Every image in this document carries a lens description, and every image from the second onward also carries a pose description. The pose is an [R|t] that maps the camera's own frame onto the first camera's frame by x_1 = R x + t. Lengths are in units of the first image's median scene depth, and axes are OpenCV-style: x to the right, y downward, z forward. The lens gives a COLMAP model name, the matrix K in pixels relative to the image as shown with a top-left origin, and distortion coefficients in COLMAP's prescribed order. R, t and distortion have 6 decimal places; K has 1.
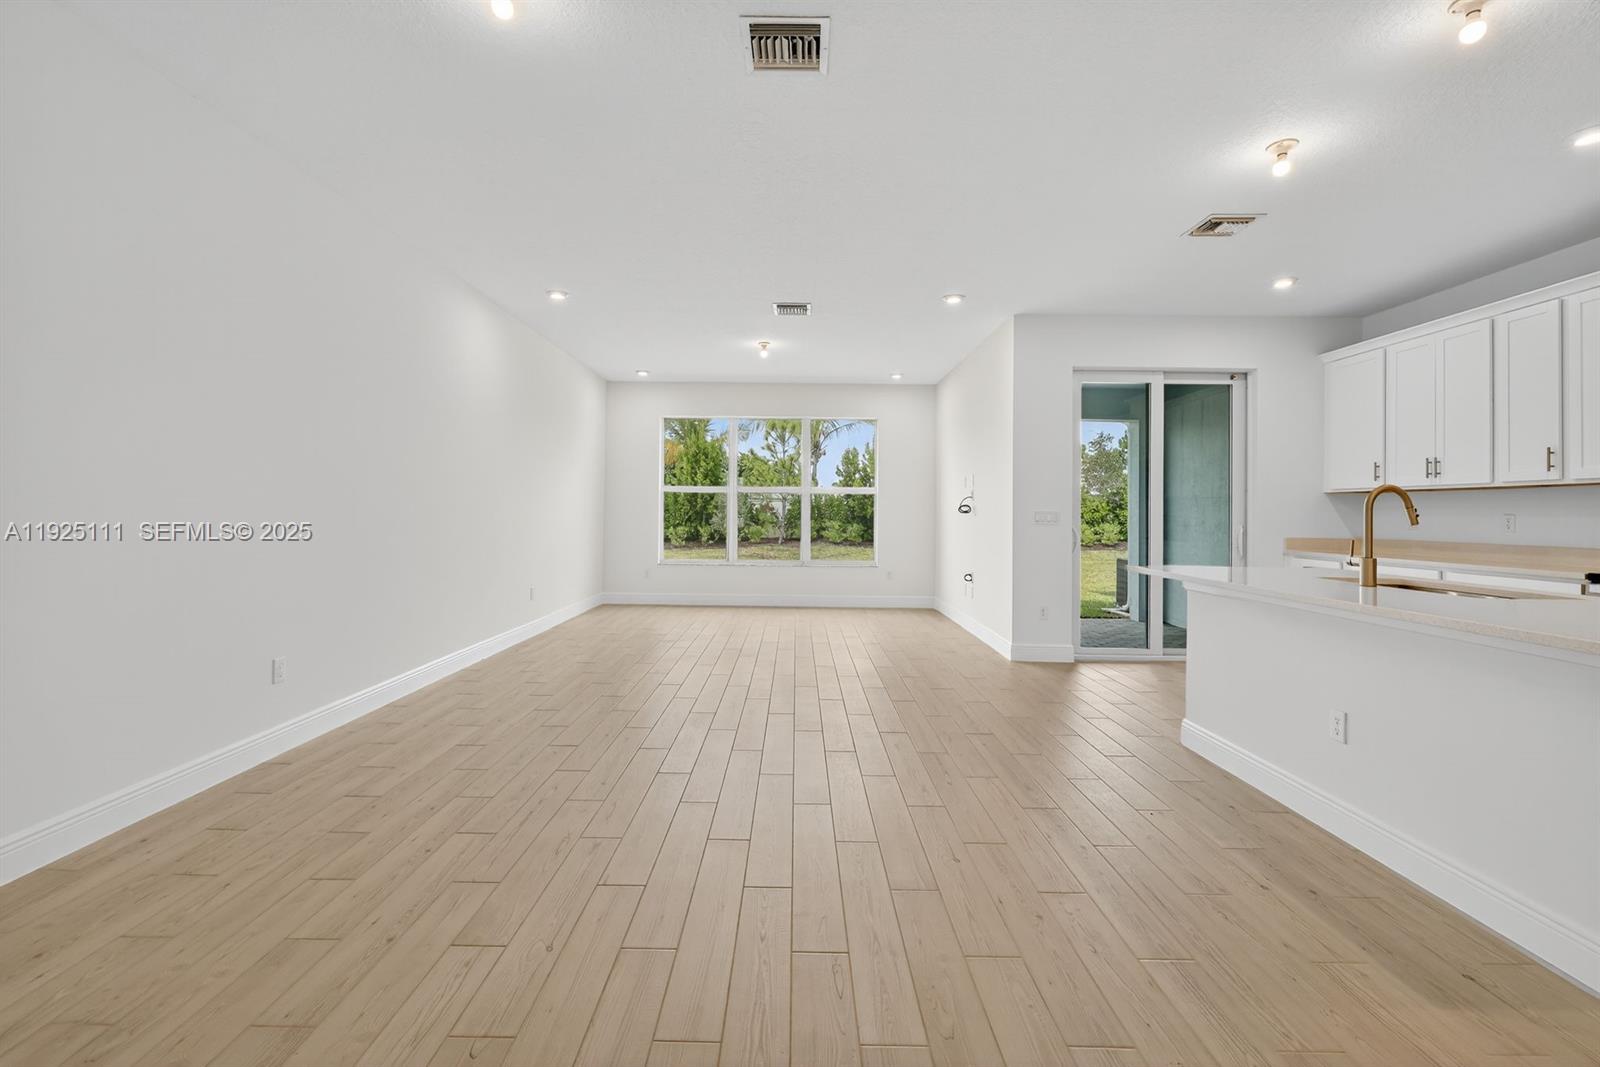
lens RADIAL K [[678.5, 0, 790.2], [0, 678.5, 512.8], [0, 0, 1]] dist [-0.001569, 0.000115]
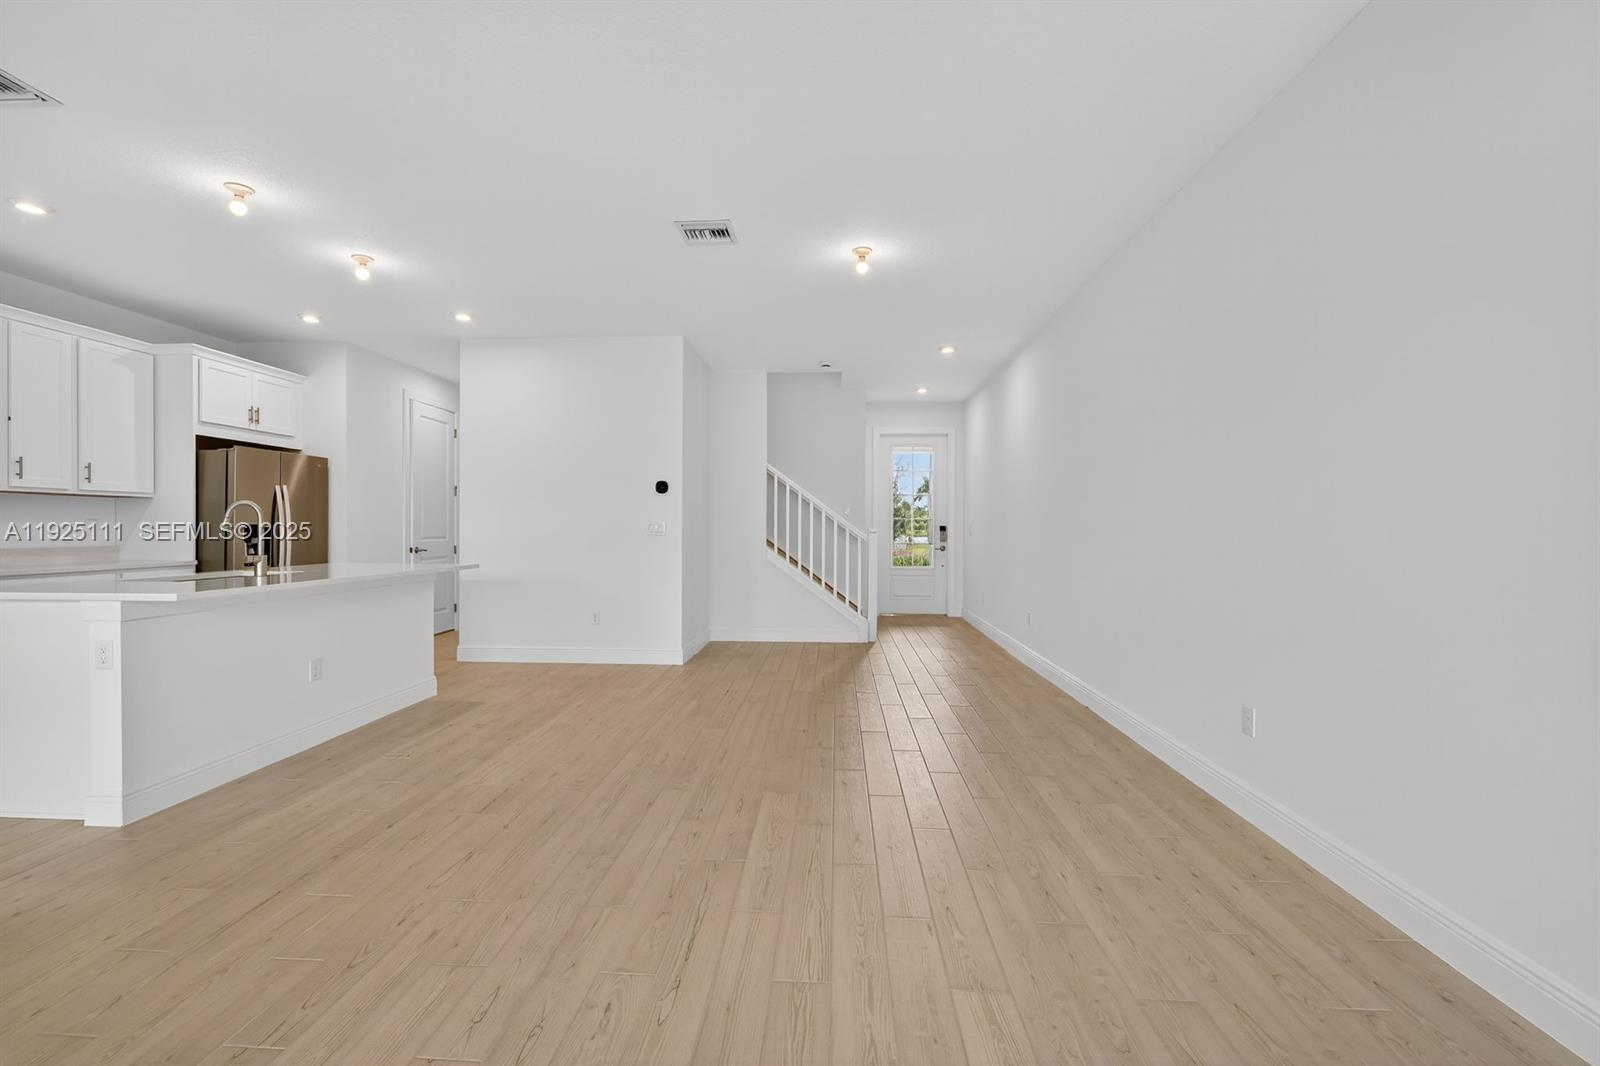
lens RADIAL K [[669.1, 0, 792.2], [0, 669.1, 527.8], [0, 0, 1]] dist [-0.002277, -0.000137]
pose [[-0.998330, -0.016314, 0.055422, -0.126514], [-0.016246, 0.999867, 0.001682, -0.003267], [-0.055442, 0.000779, -0.998462, 1.073478]]
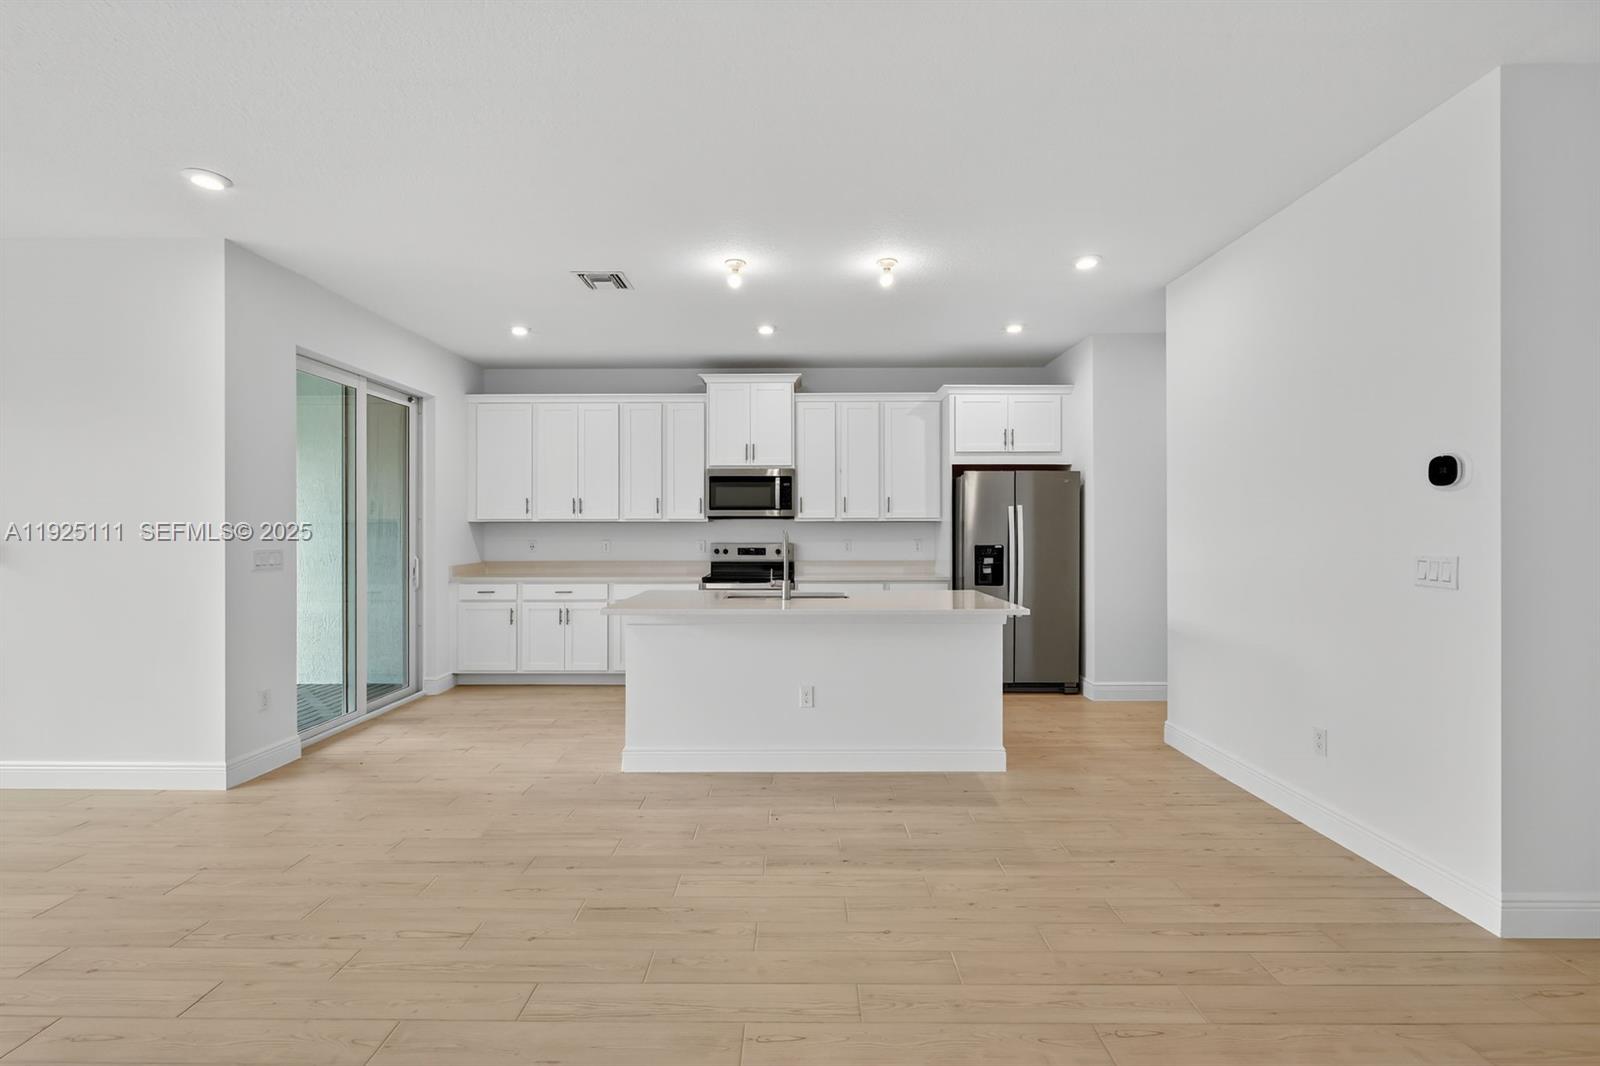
lens RADIAL K [[671.9, 0, 800.0], [0, 671.9, 533.0], [0, 0, 1]] dist [-0.002586, -0.000222]
pose [[-0.002851, -0.017128, 0.999849, -0.285487], [0.002433, 0.999850, 0.017135, -0.028618], [-0.999993, 0.002482, -0.002808, 0.460680]]
